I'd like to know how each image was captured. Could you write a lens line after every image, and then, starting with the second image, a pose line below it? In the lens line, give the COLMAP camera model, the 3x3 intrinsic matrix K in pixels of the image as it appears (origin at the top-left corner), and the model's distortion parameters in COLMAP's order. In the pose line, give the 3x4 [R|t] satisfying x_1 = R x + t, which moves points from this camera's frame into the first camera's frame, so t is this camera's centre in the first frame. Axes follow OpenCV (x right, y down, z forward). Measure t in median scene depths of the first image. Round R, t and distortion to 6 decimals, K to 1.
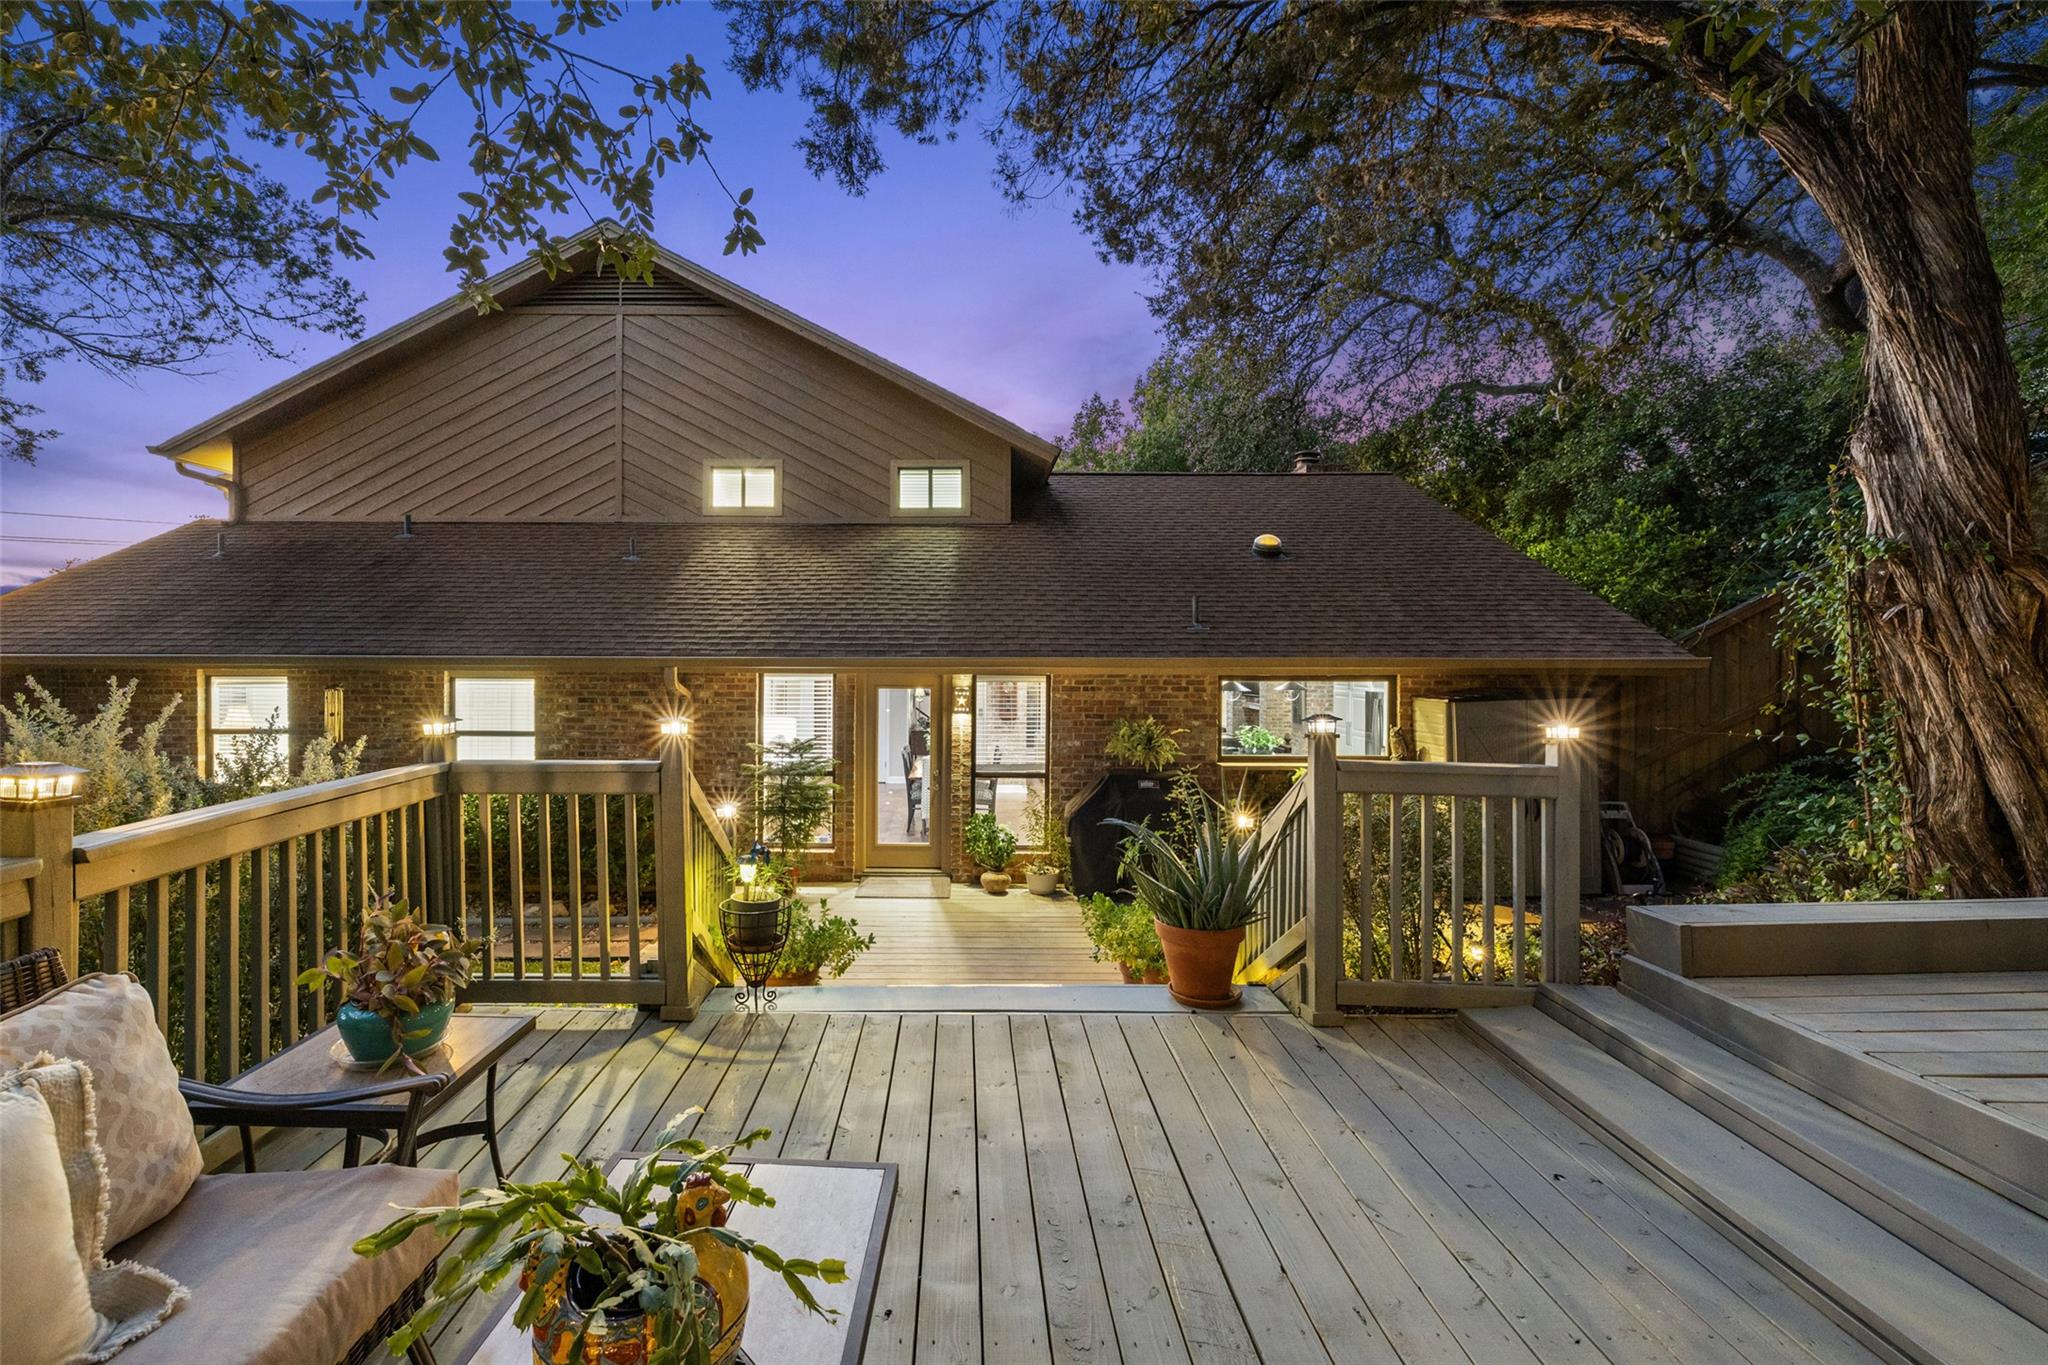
lens RADIAL K [[850.8, 0, 1017.8], [0, 850.8, 673.3], [0, 0, 1]] dist [0.000741, 0.000244]
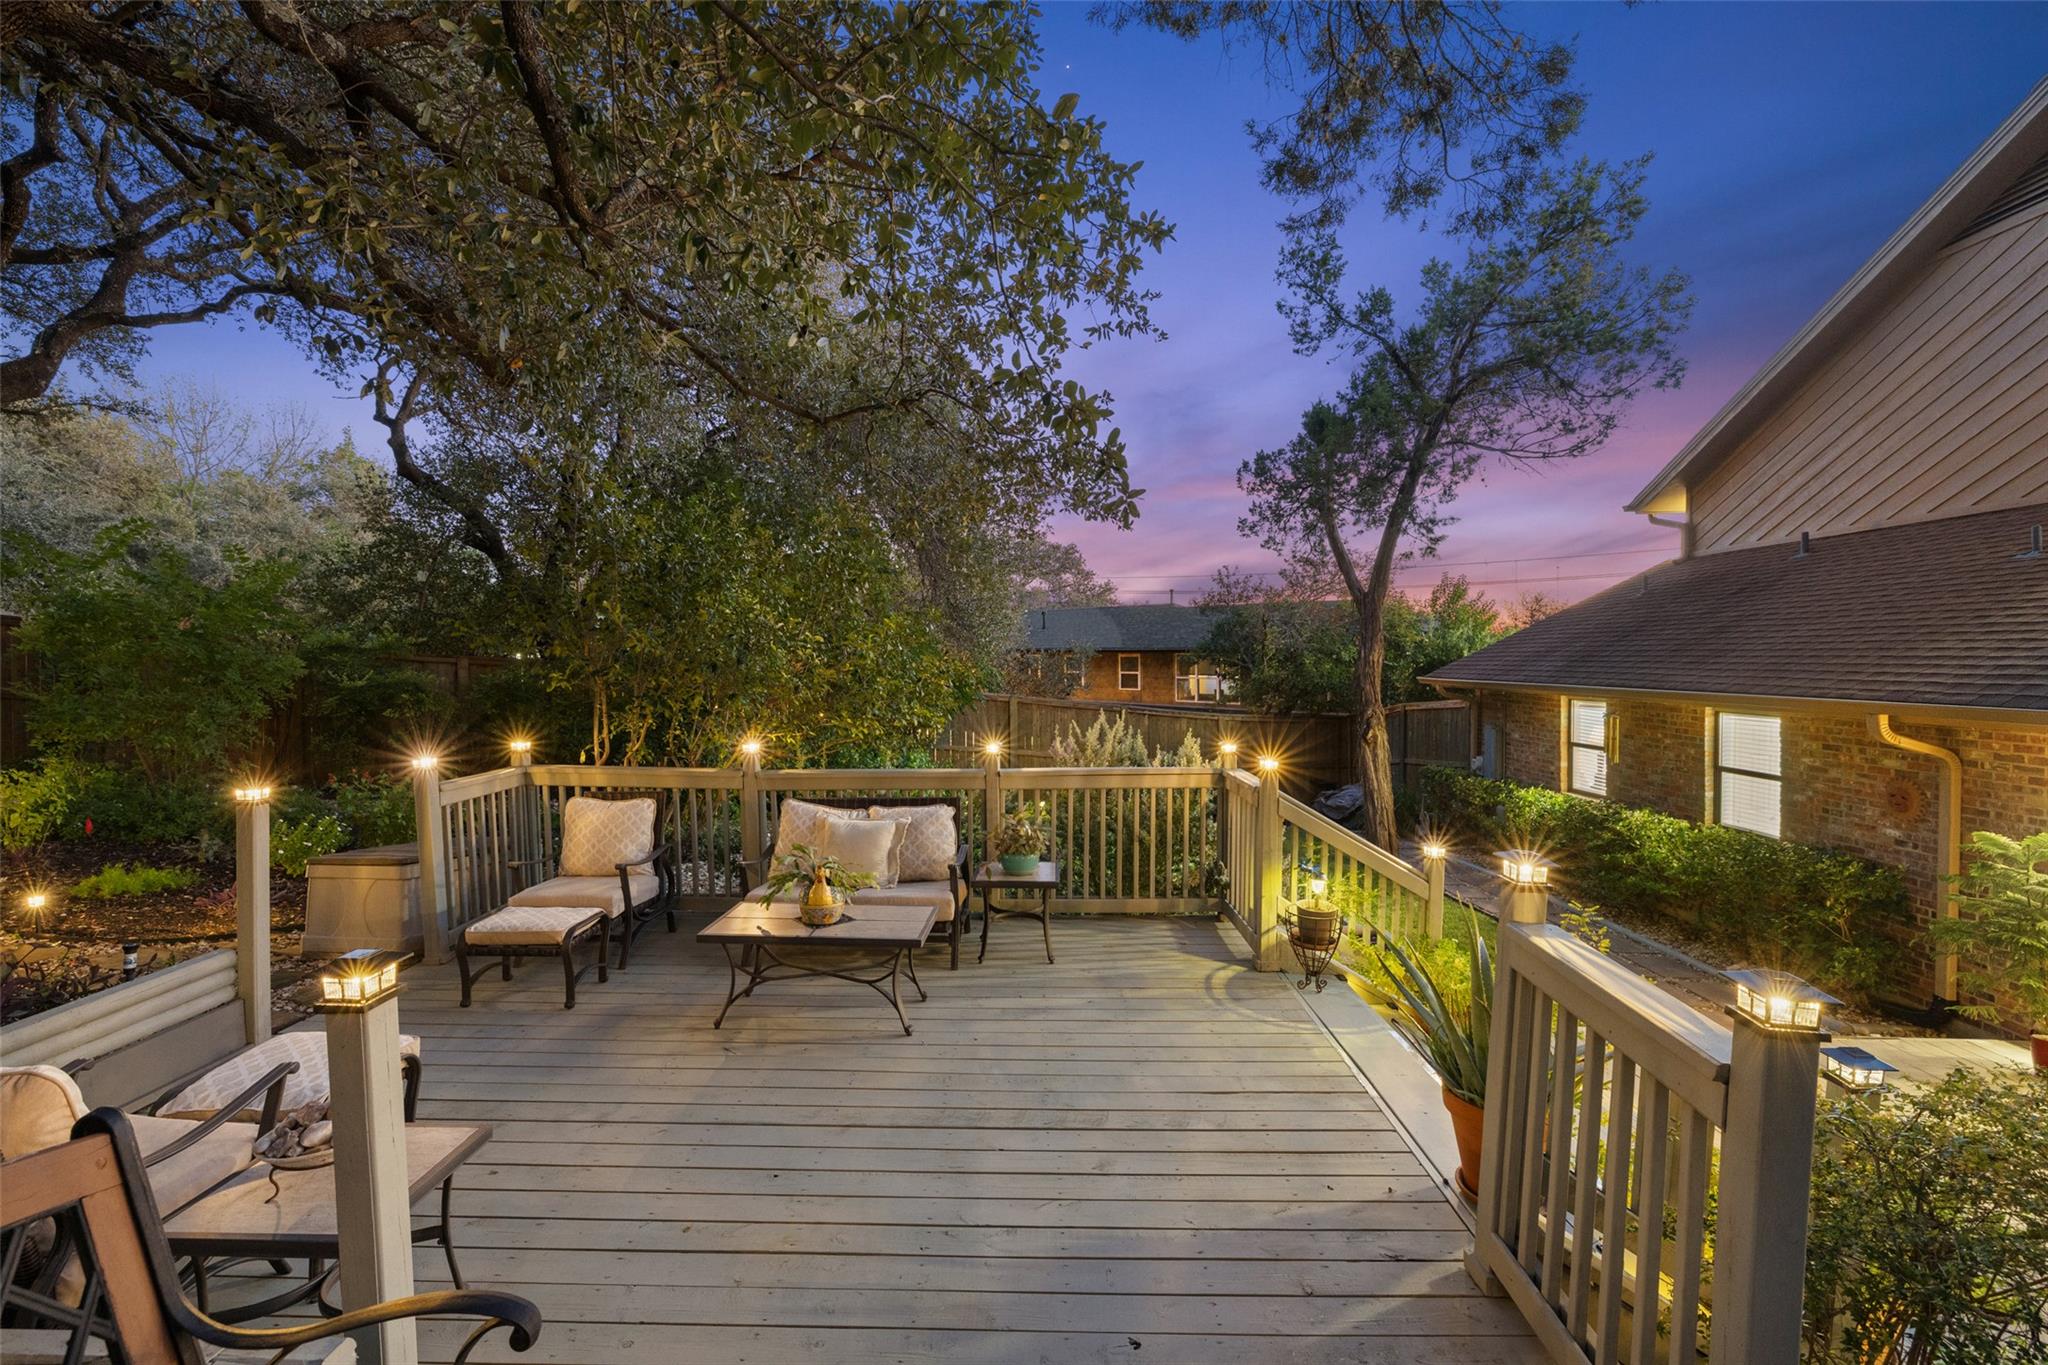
lens RADIAL K [[938.9, 0, 1028.6], [0, 938.9, 670.9], [0, 0, 1]] dist [0.003140, 0.000182]
pose [[-0.017664, 0.010197, -0.999792, 0.336715], [-0.021356, 0.999716, 0.010573, -0.028630], [0.999616, 0.021538, -0.017441, 0.180919]]
